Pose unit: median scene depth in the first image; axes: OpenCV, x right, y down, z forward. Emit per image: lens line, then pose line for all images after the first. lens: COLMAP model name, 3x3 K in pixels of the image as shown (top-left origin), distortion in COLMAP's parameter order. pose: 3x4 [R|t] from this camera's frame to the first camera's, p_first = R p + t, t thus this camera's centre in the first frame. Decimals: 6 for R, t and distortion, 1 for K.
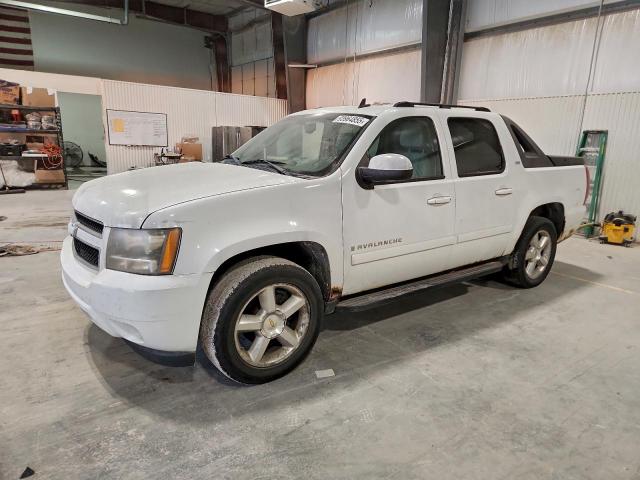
lens RADIAL K [[491.1, 0, 320.0], [0, 491.1, 240.0], [0, 0, 1]] dist [0.151792, -0.002737]
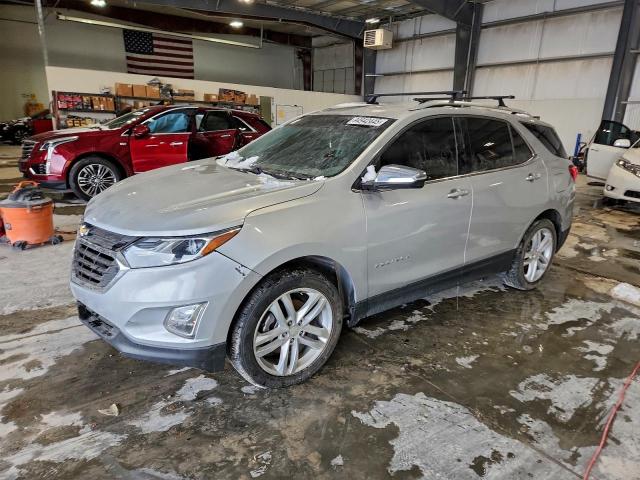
lens RADIAL K [[491.1, 0, 320.0], [0, 491.1, 240.0], [0, 0, 1]] dist [0.151792, -0.002737]
pose [[0.998934, 0.036063, -0.028800, -0.116354], [-0.035861, 0.999329, 0.007506, 0.133954], [0.029052, -0.006466, 0.999557, -0.476359]]
